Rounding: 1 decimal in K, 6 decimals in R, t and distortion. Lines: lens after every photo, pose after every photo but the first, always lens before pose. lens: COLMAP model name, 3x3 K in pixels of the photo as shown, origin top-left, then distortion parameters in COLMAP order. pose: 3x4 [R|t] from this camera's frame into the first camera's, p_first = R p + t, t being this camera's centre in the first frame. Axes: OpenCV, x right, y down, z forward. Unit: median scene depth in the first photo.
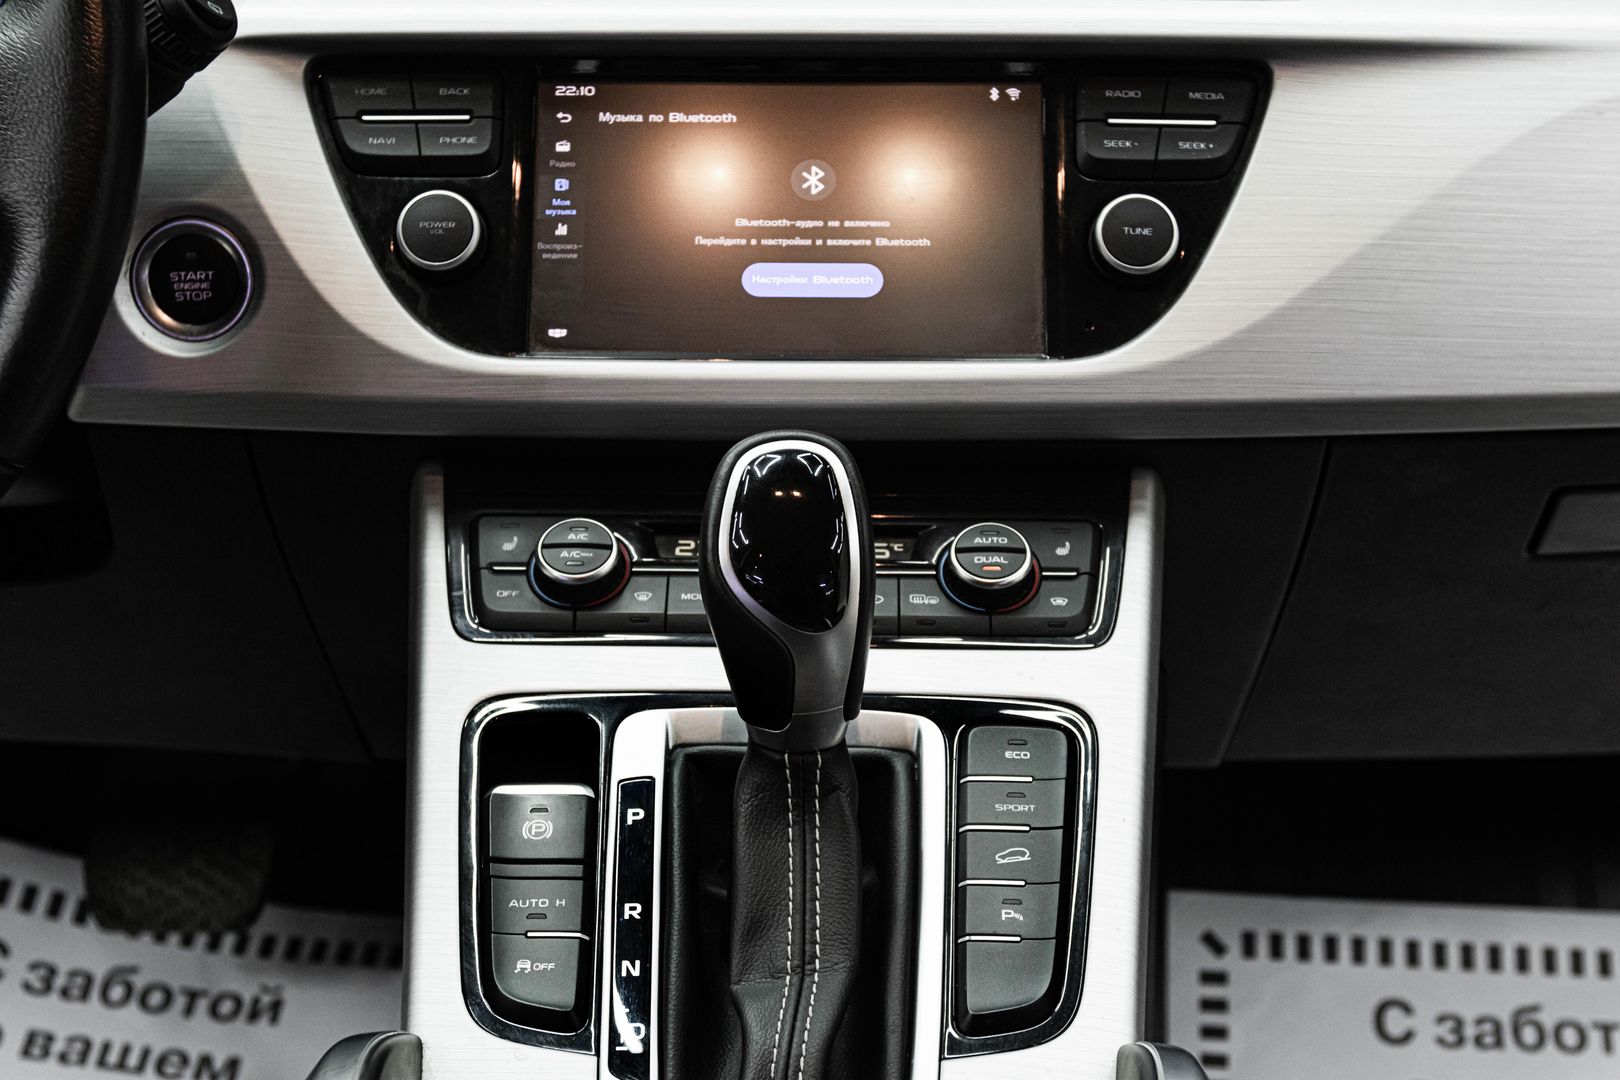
lens RADIAL K [[2341.8, 0, 810.0], [0, 2341.8, 540.0], [0, 0, 1]] dist [0.003133, -0.015358]
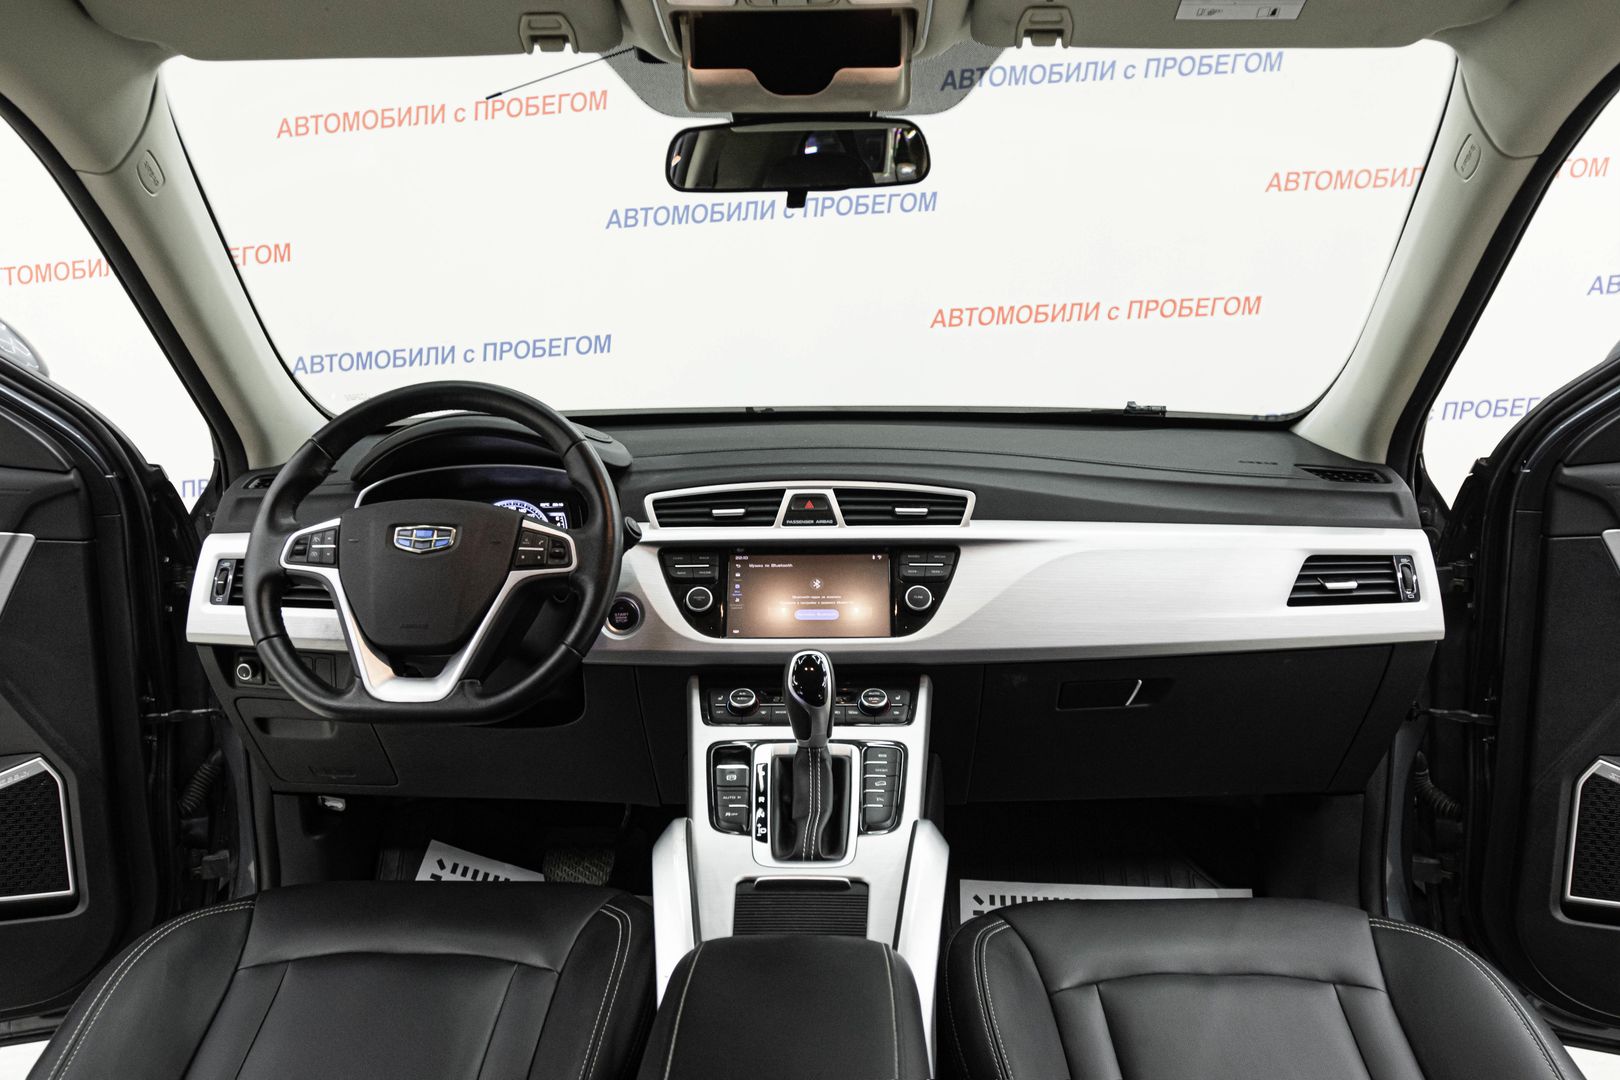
lens RADIAL K [[1207.9, 0, 810.0], [0, 1207.9, 540.0], [0, 0, 1]] dist [-0.002067, 0.002239]
pose [[0.999883, -0.010833, -0.010792, 0.010576], [0.007739, 0.967206, -0.253874, 0.207789], [0.013189, 0.253761, 0.967177, -0.607688]]
